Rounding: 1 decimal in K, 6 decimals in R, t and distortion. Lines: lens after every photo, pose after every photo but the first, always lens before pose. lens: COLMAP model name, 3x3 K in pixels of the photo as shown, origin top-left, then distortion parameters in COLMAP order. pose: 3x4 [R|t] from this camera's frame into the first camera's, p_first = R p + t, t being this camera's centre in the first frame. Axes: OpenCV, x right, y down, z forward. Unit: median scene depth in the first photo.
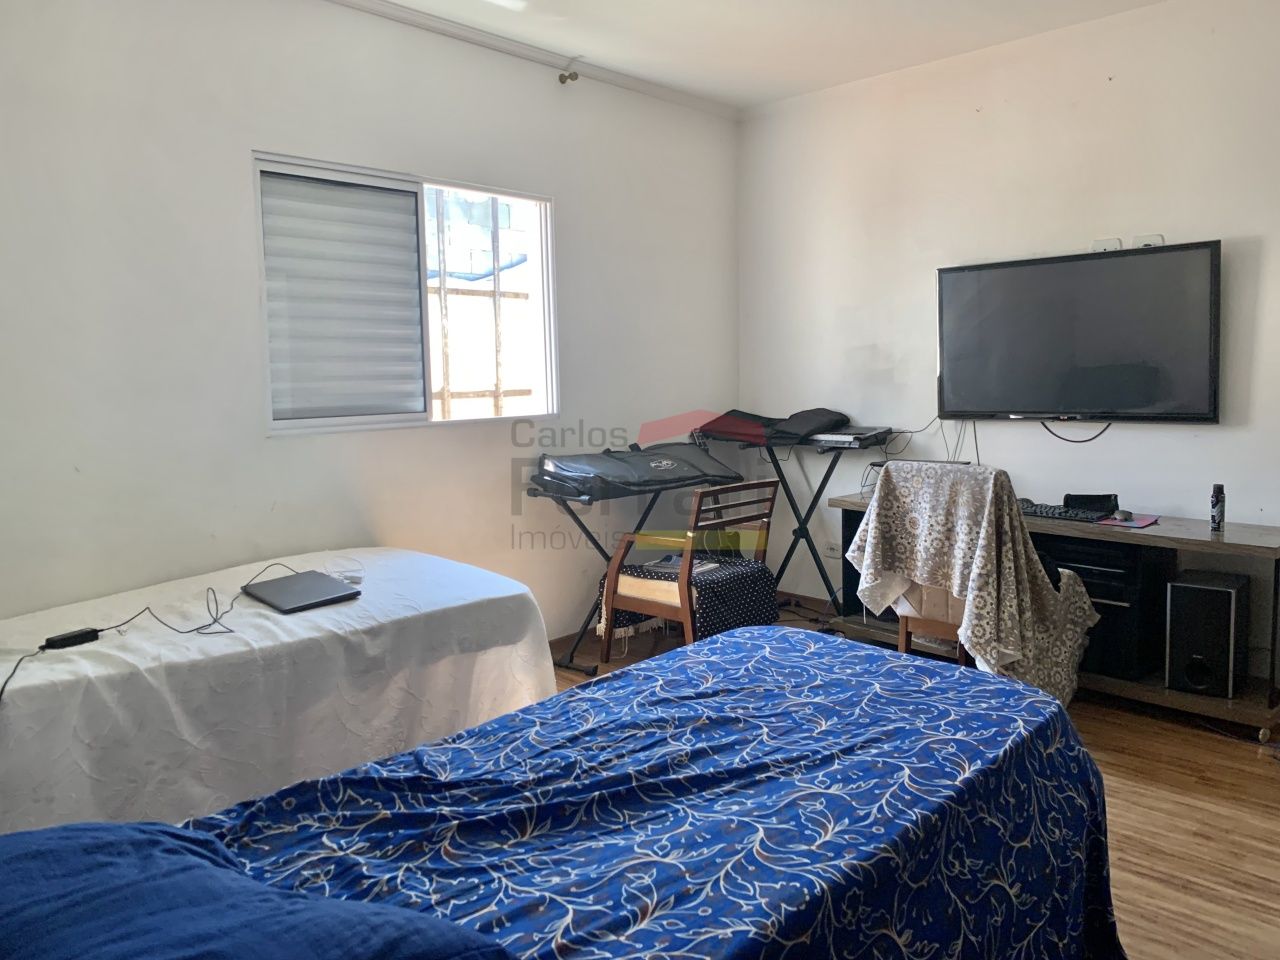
lens RADIAL K [[990.9, 0, 638.3], [0, 990.9, 463.7], [0, 0, 1]] dist [0.146966, -0.234690]
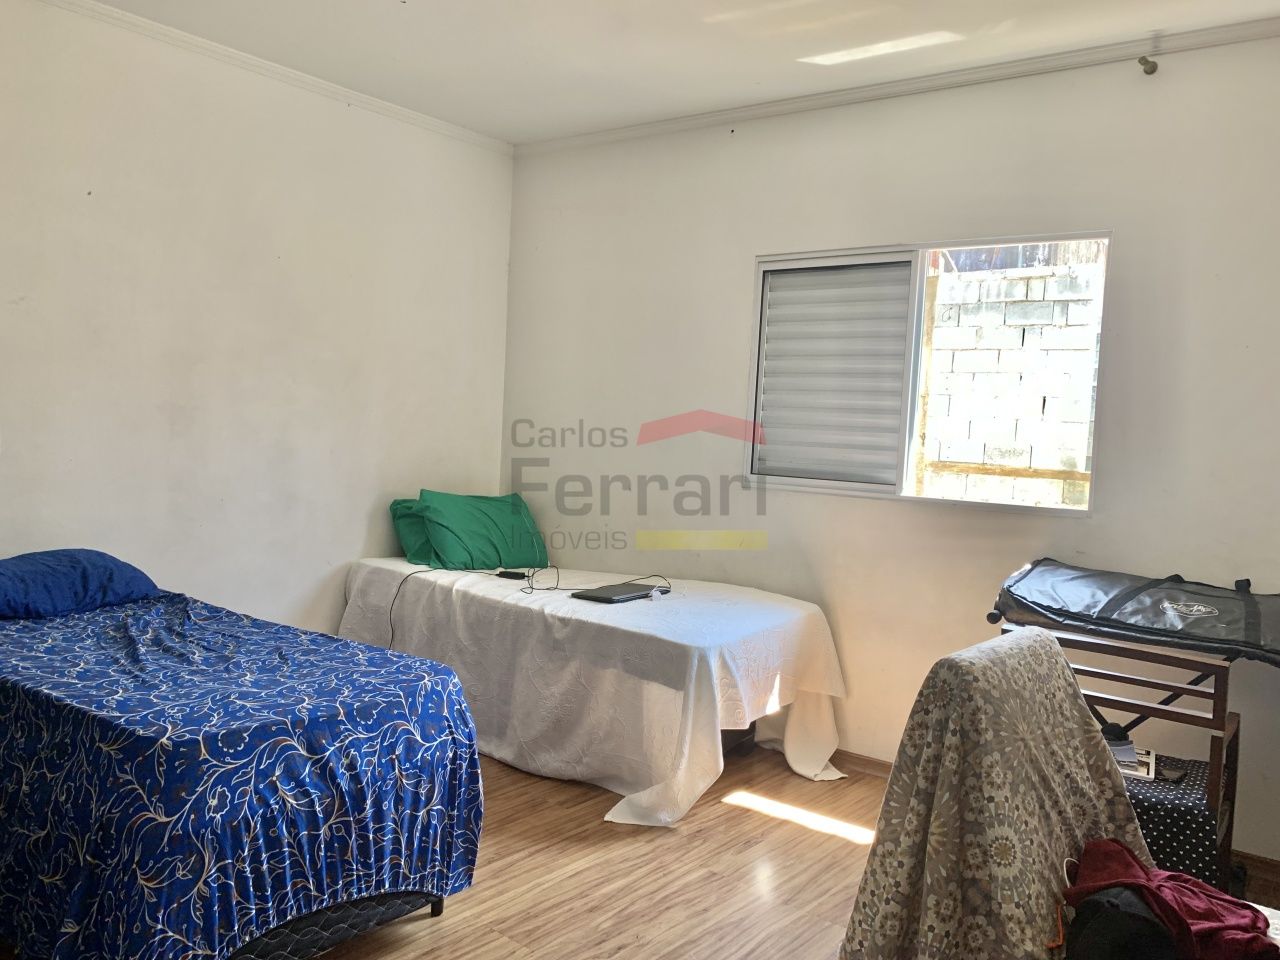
lens RADIAL K [[990.9, 0, 638.3], [0, 990.9, 463.7], [0, 0, 1]] dist [0.146966, -0.234690]
pose [[0.080870, 0.059838, -0.994927, 0.842333], [-0.154857, 0.986829, 0.046763, -0.091753], [0.984621, 0.150290, 0.089071, 0.778537]]
